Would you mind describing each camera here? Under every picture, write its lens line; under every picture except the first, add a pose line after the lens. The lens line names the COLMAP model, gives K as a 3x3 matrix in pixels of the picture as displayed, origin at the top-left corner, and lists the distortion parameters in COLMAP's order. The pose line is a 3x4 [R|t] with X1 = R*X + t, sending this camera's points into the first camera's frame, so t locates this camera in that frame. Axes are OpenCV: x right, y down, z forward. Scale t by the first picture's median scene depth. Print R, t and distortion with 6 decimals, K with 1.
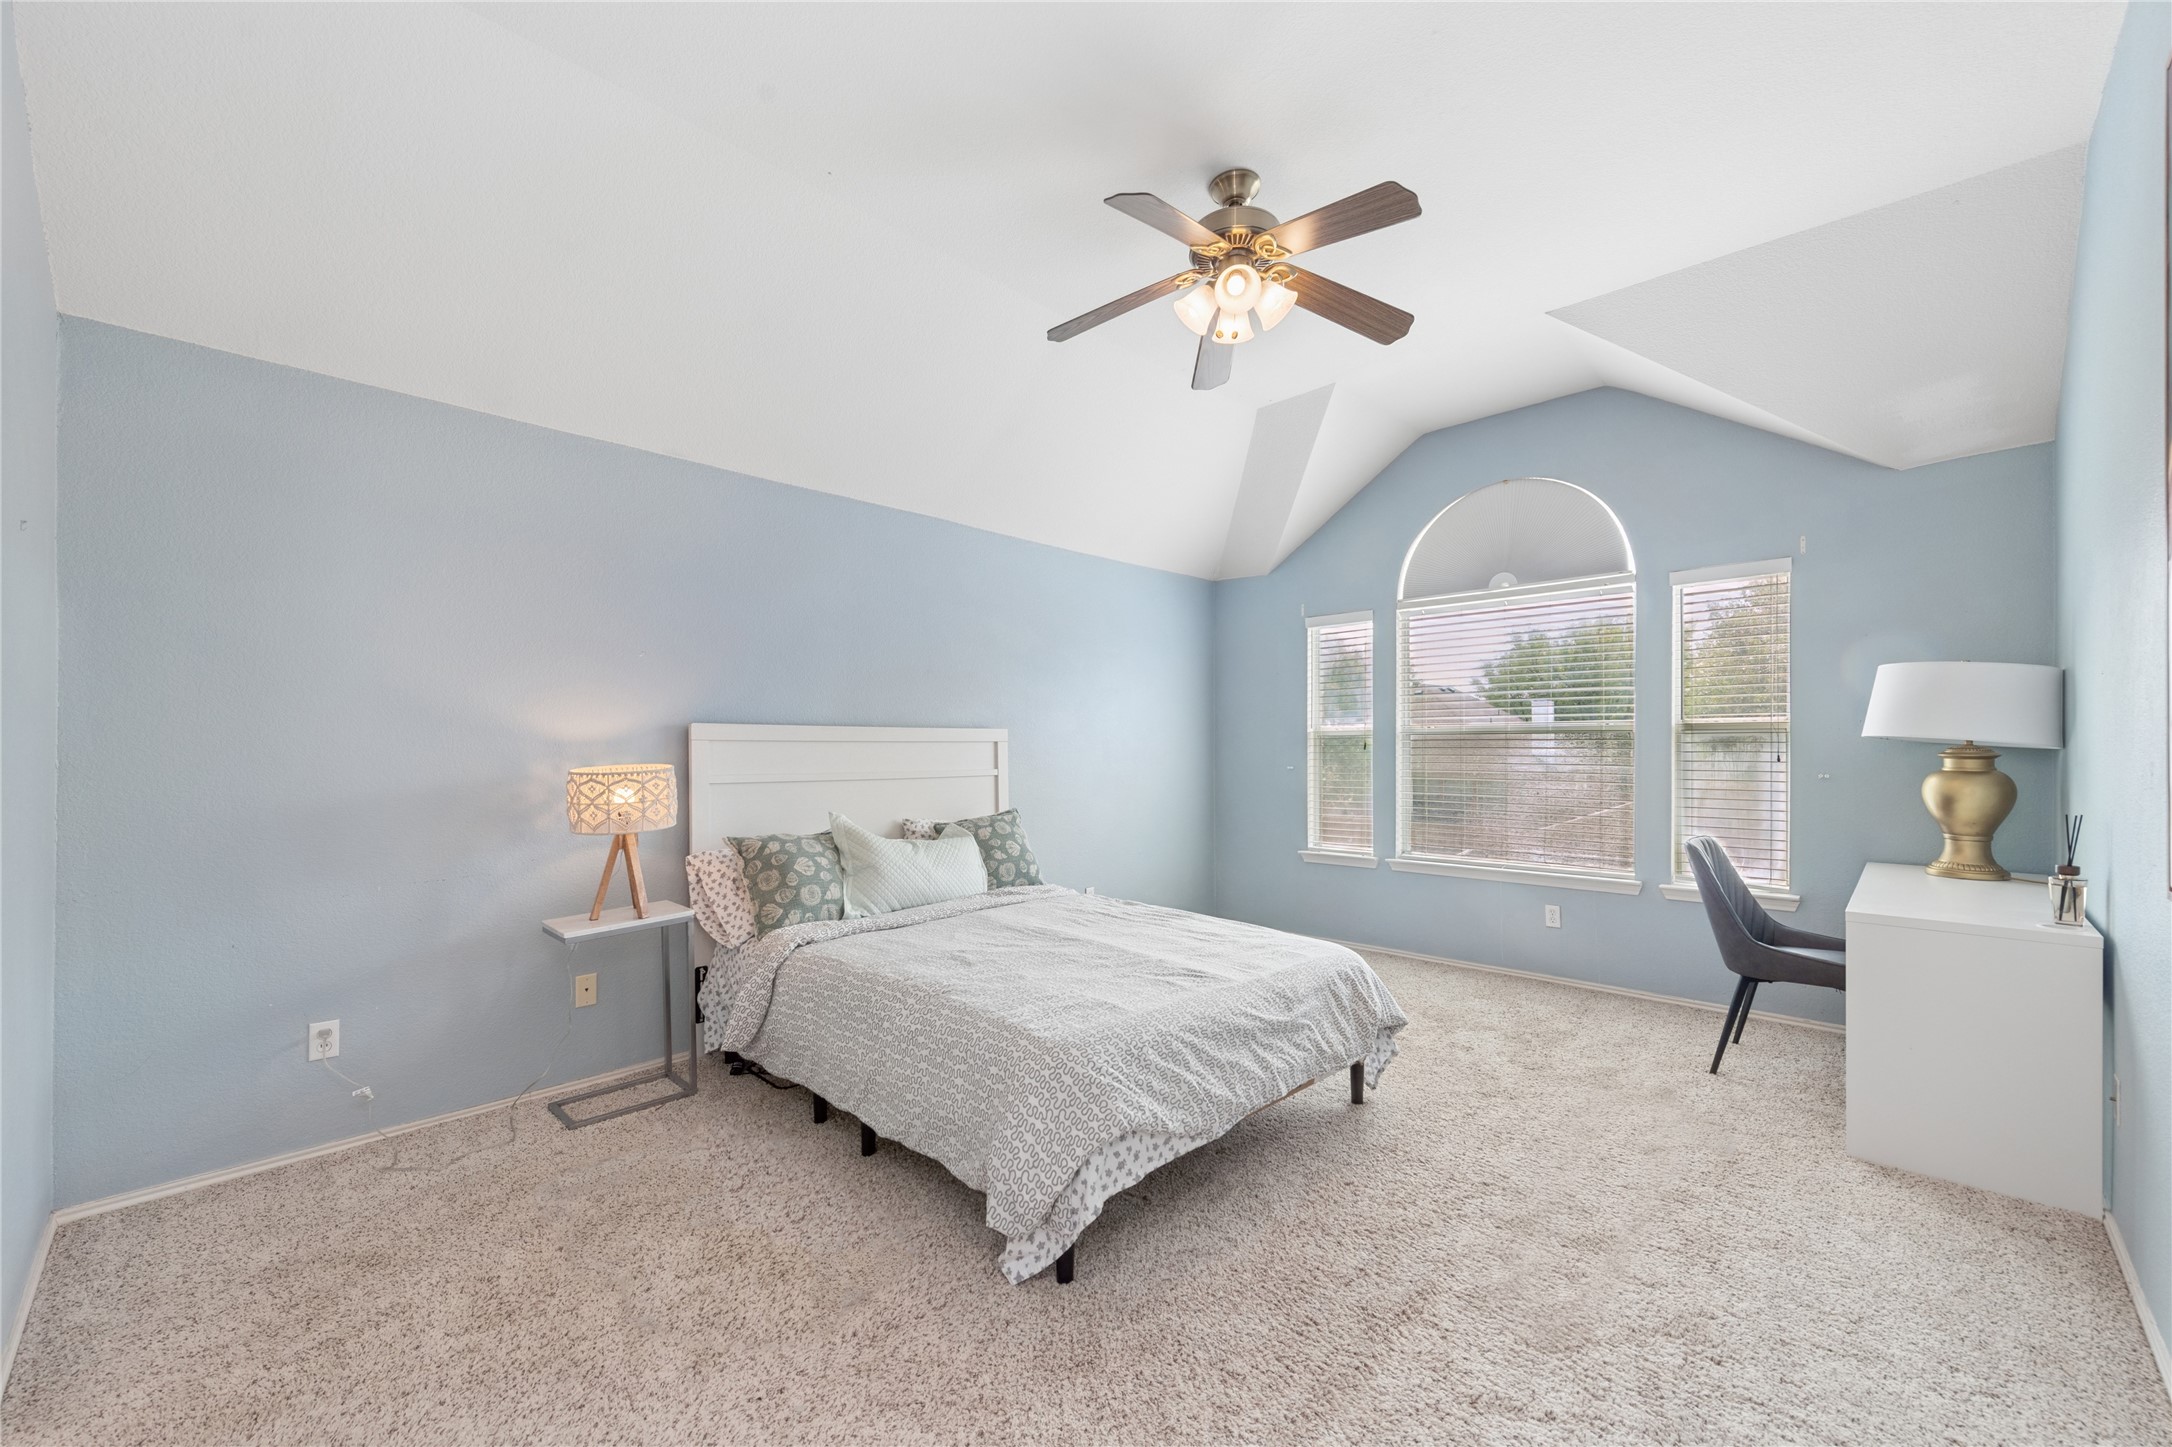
lens RADIAL K [[855.4, 0, 1092.7], [0, 855.4, 757.9], [0, 0, 1]] dist [0.016157, -0.000214]
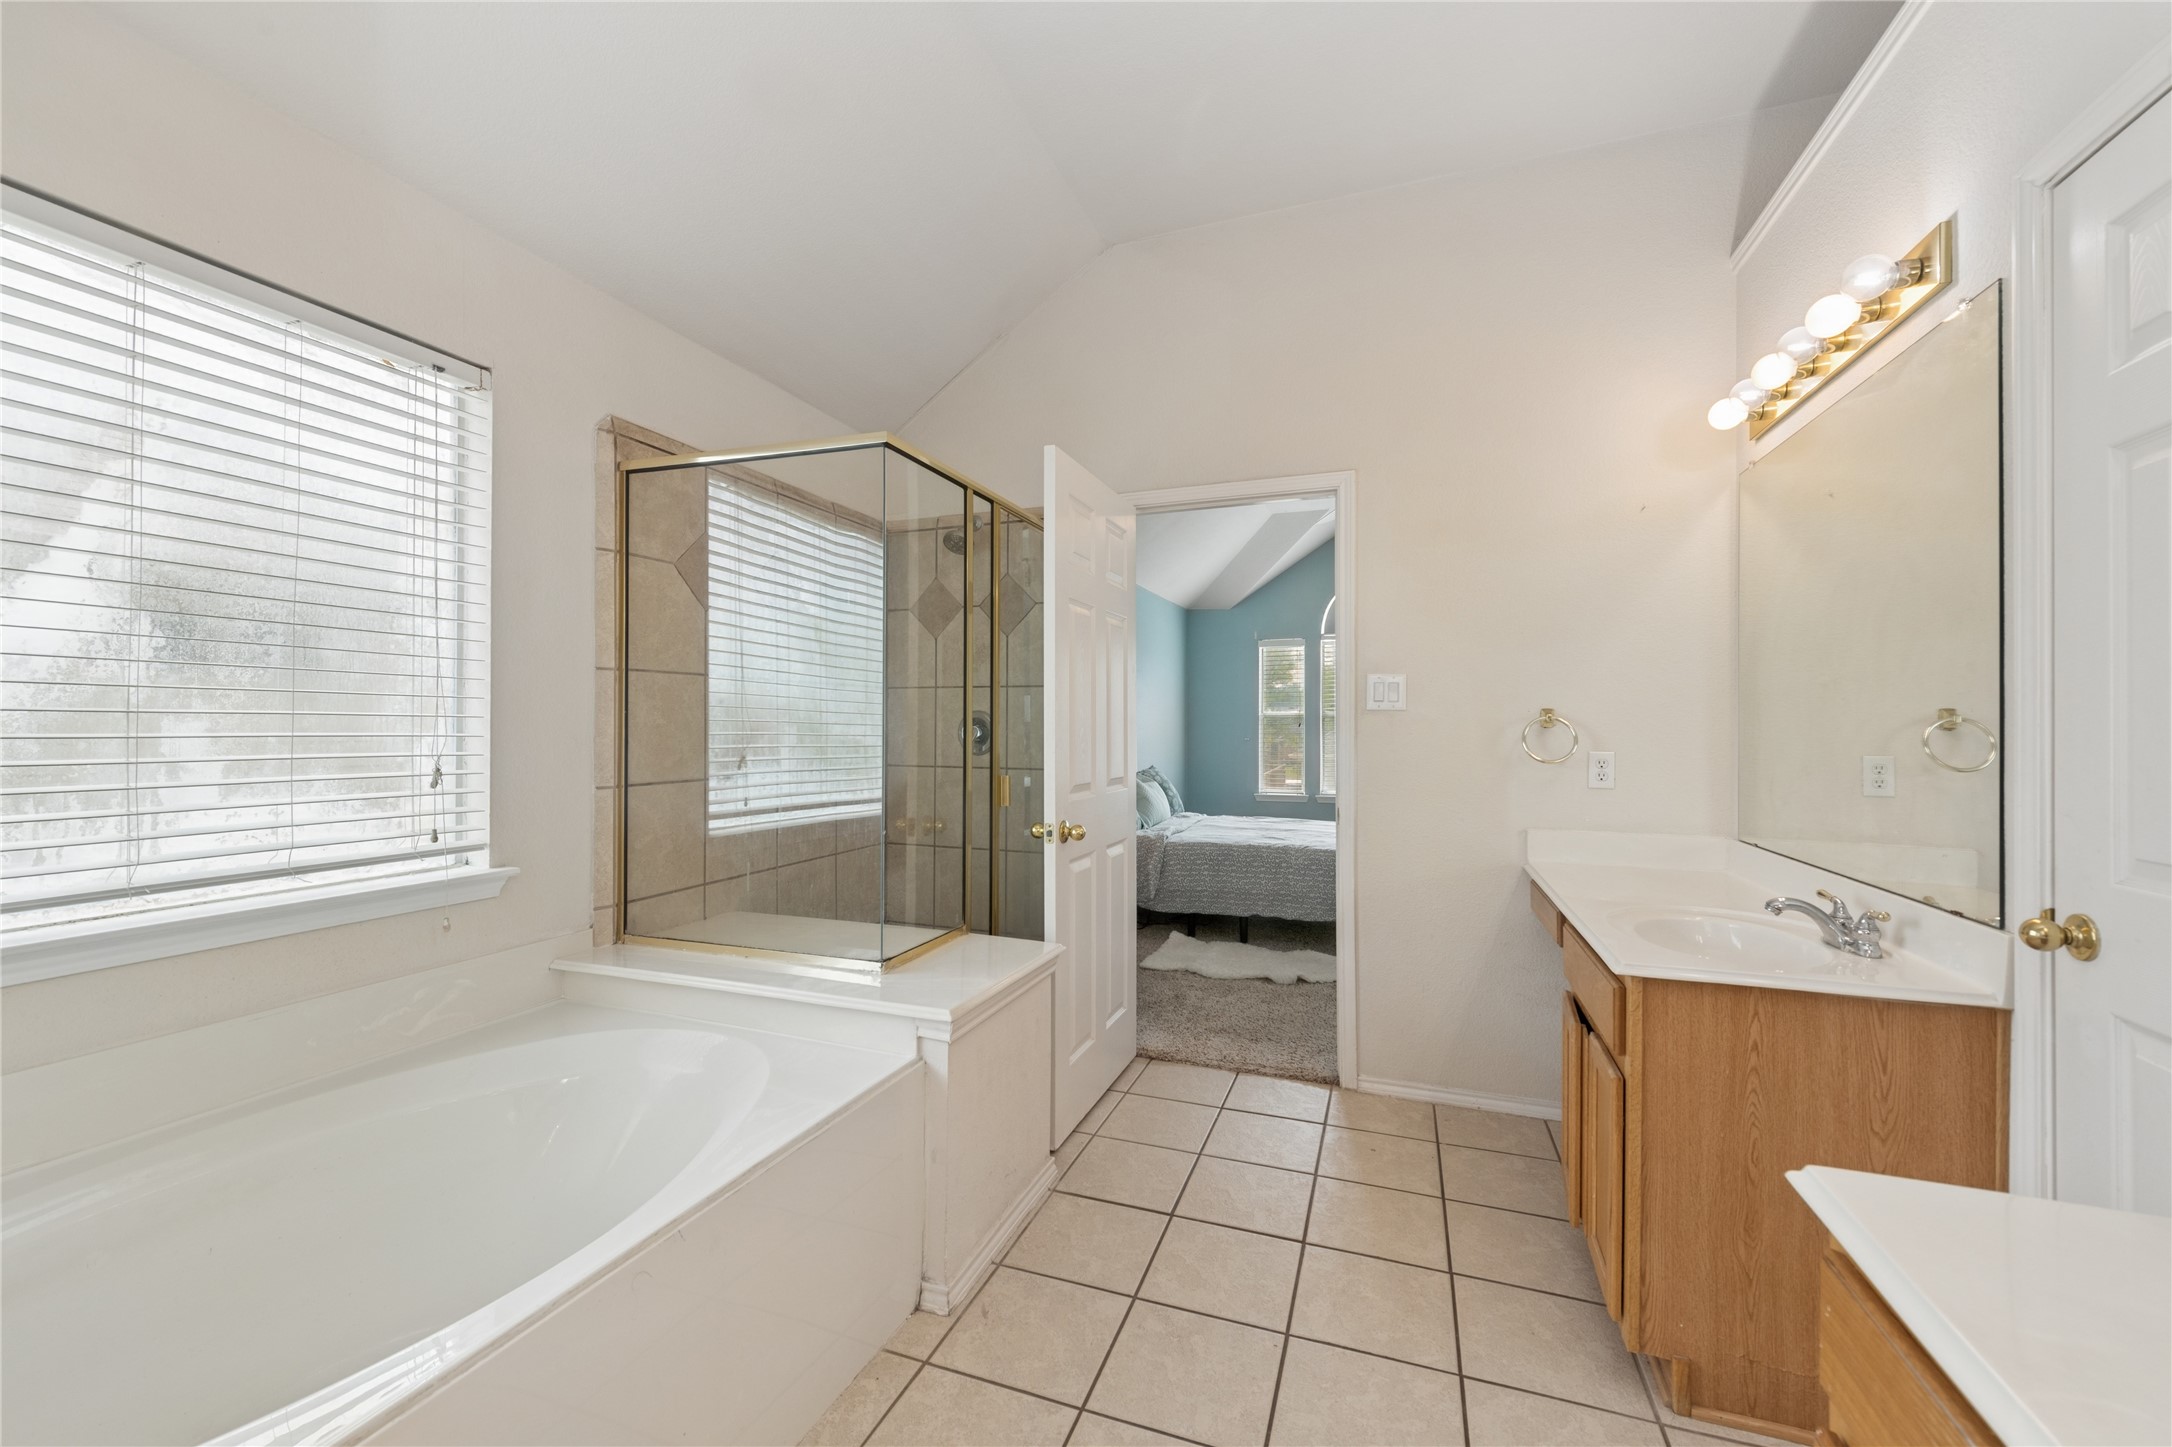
lens RADIAL K [[851.4, 0, 1090.1], [0, 851.4, 726.0], [0, 0, 1]] dist [0.019636, -0.006978]
pose [[0.918196, 0.005987, 0.396080, -1.029620], [-0.001000, 0.999918, -0.012796, 0.013910], [-0.396124, 0.011353, 0.918127, -0.445226]]
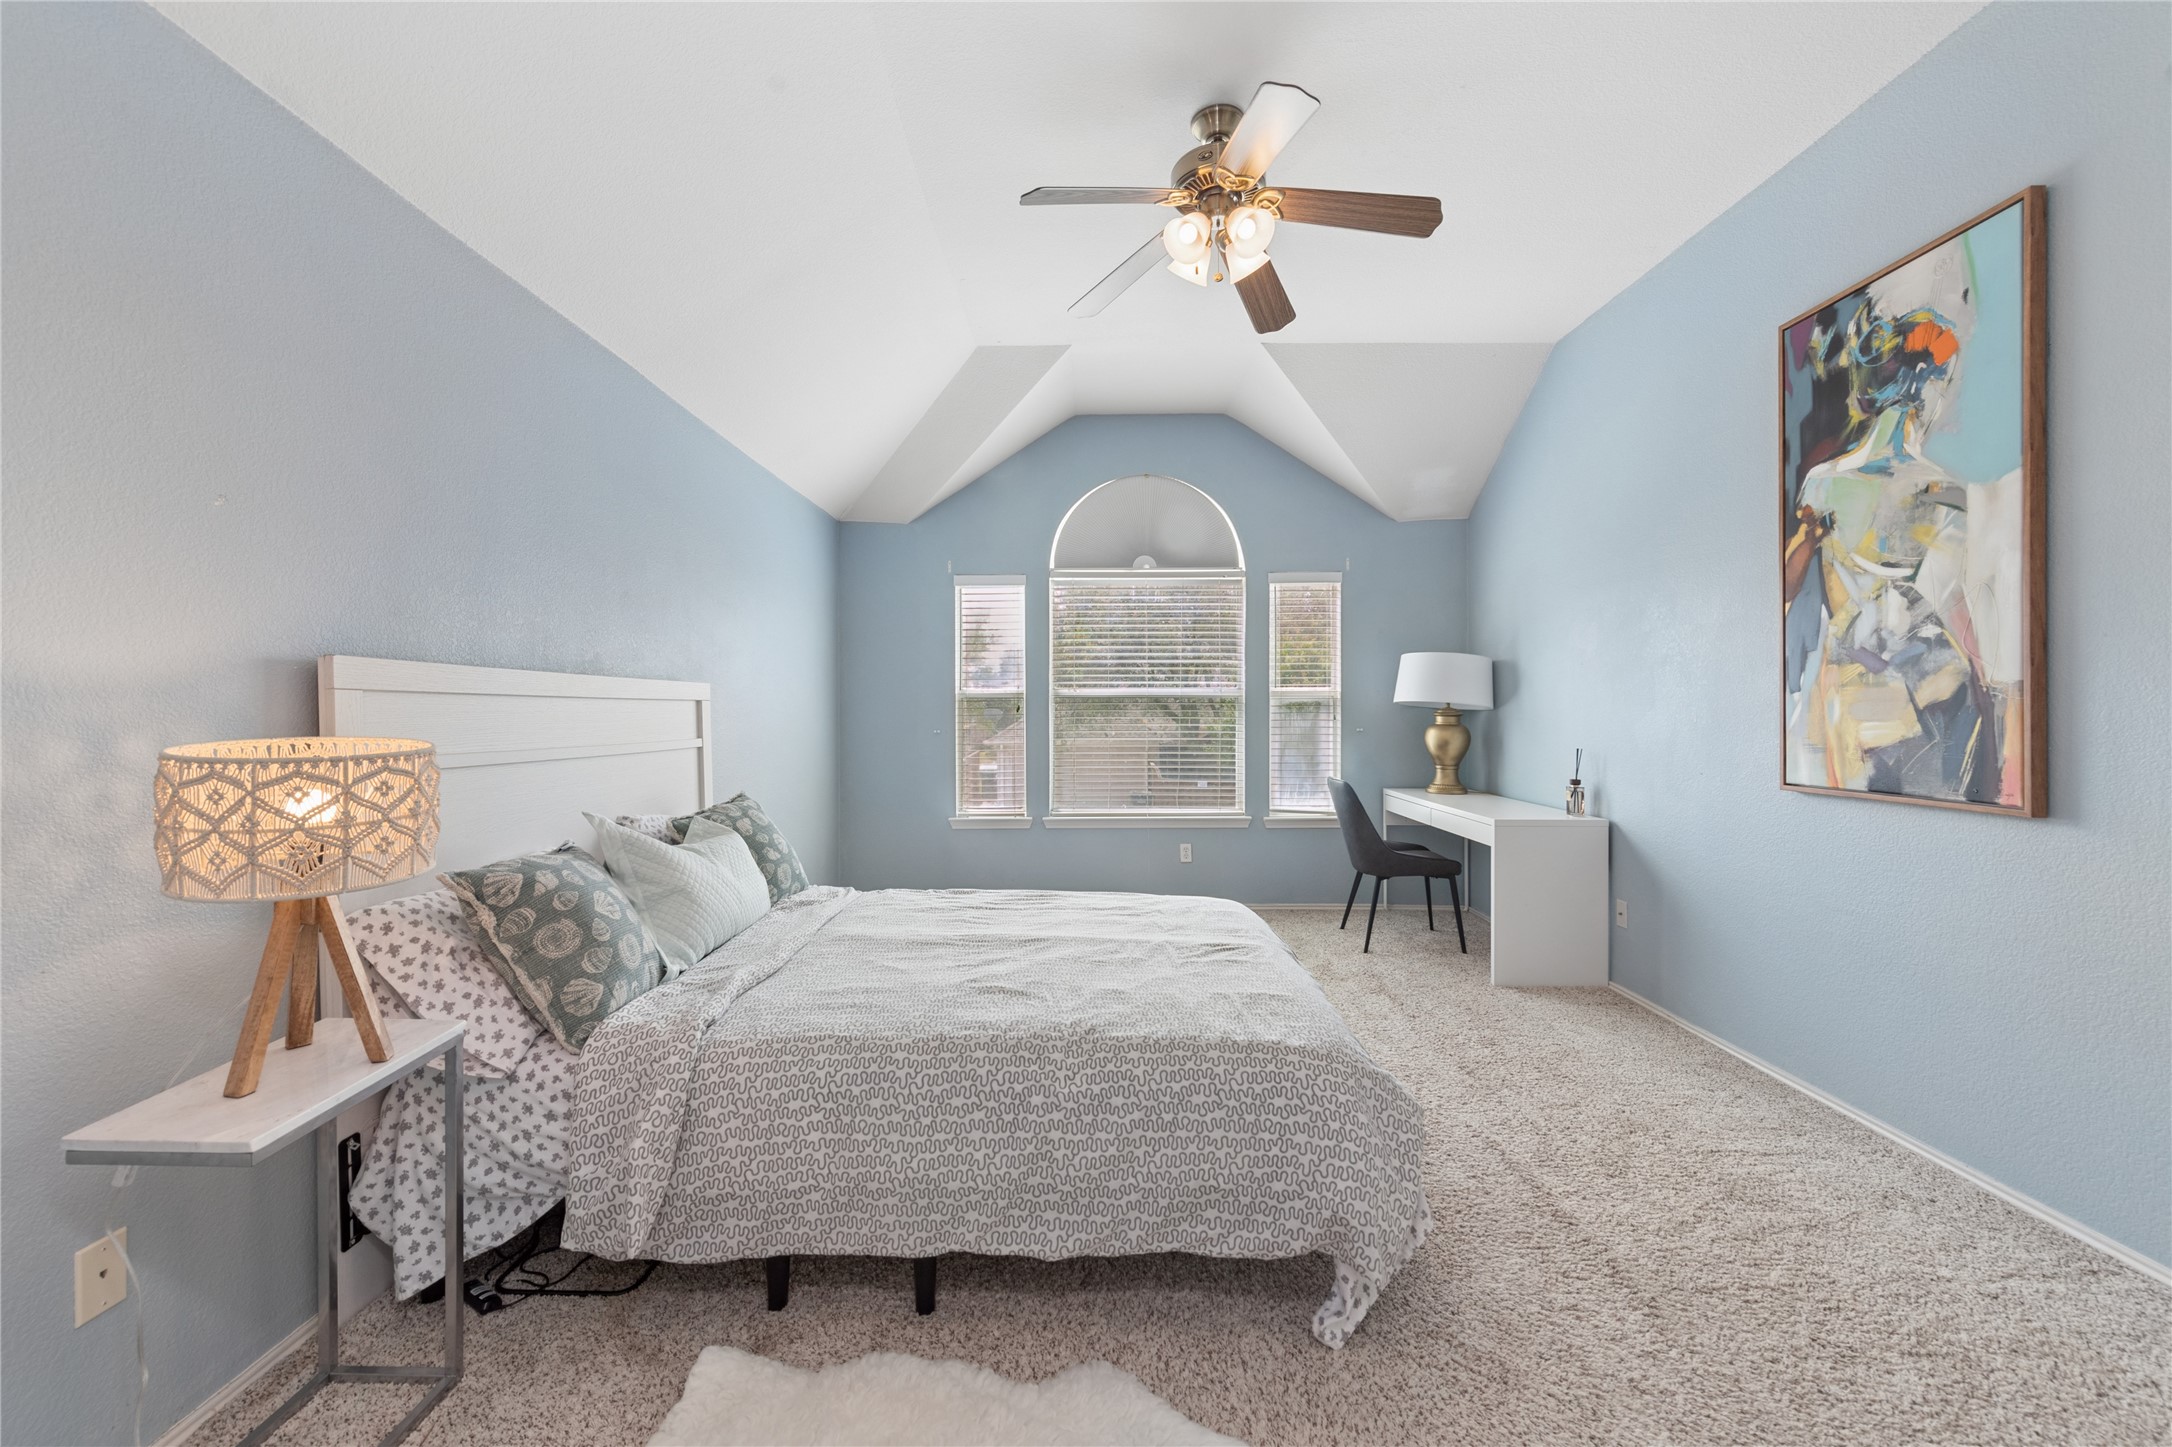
lens RADIAL K [[851.4, 0, 1090.1], [0, 851.4, 726.0], [0, 0, 1]] dist [0.019636, -0.006978]
pose [[0.722780, -0.011187, 0.690987, -0.498016], [0.010419, 0.999932, 0.005290, 0.002922], [-0.690999, 0.003376, 0.722847, 0.338597]]
